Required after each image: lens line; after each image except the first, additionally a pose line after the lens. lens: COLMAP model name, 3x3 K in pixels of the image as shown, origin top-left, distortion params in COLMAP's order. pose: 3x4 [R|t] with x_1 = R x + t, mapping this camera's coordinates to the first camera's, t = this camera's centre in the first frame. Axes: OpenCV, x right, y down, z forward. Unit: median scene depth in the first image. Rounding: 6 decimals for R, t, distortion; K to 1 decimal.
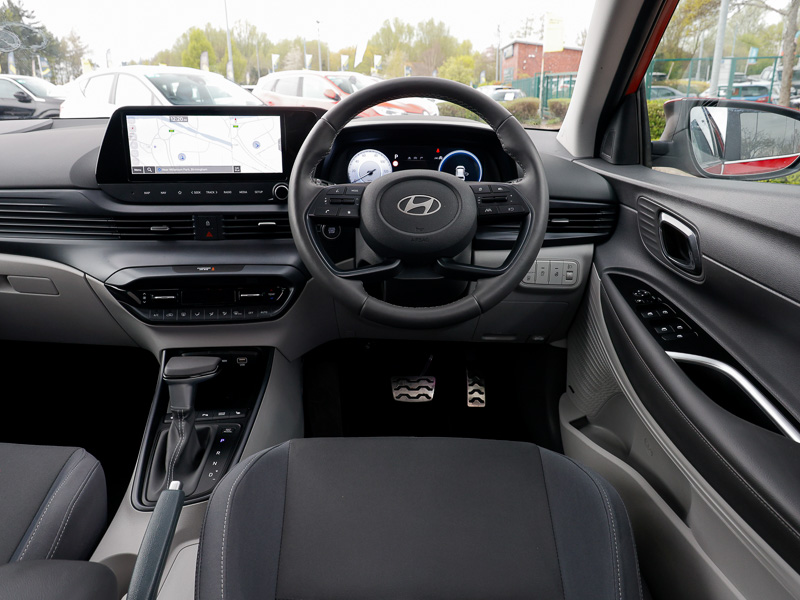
lens RADIAL K [[632.6, 0, 400.0], [0, 632.6, 300.0], [0, 0, 1]] dist [0.017284, -0.003941]
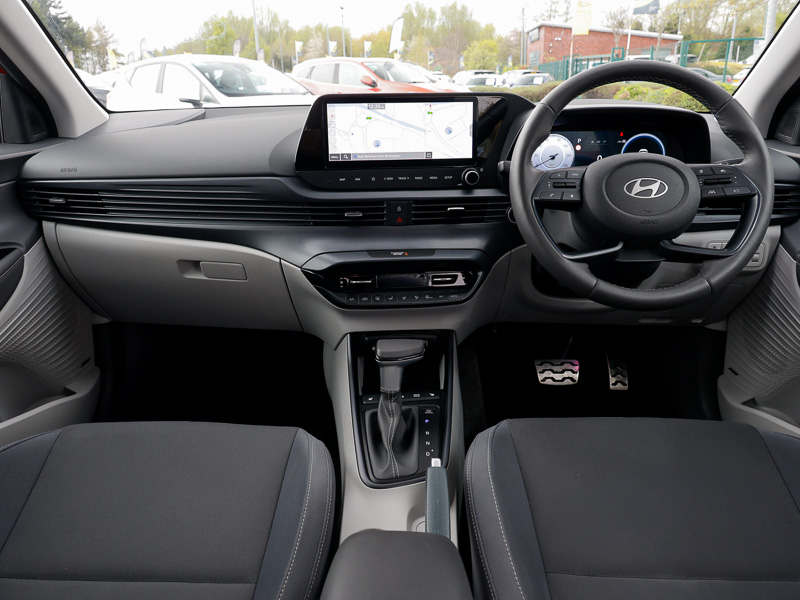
lens RADIAL K [[632.6, 0, 400.0], [0, 632.6, 300.0], [0, 0, 1]] dist [0.017284, -0.003941]
pose [[0.999785, -0.006175, -0.019786, -0.272208], [0.006569, 0.999780, 0.019910, 0.004780], [0.019659, -0.020036, 0.999606, -0.018153]]
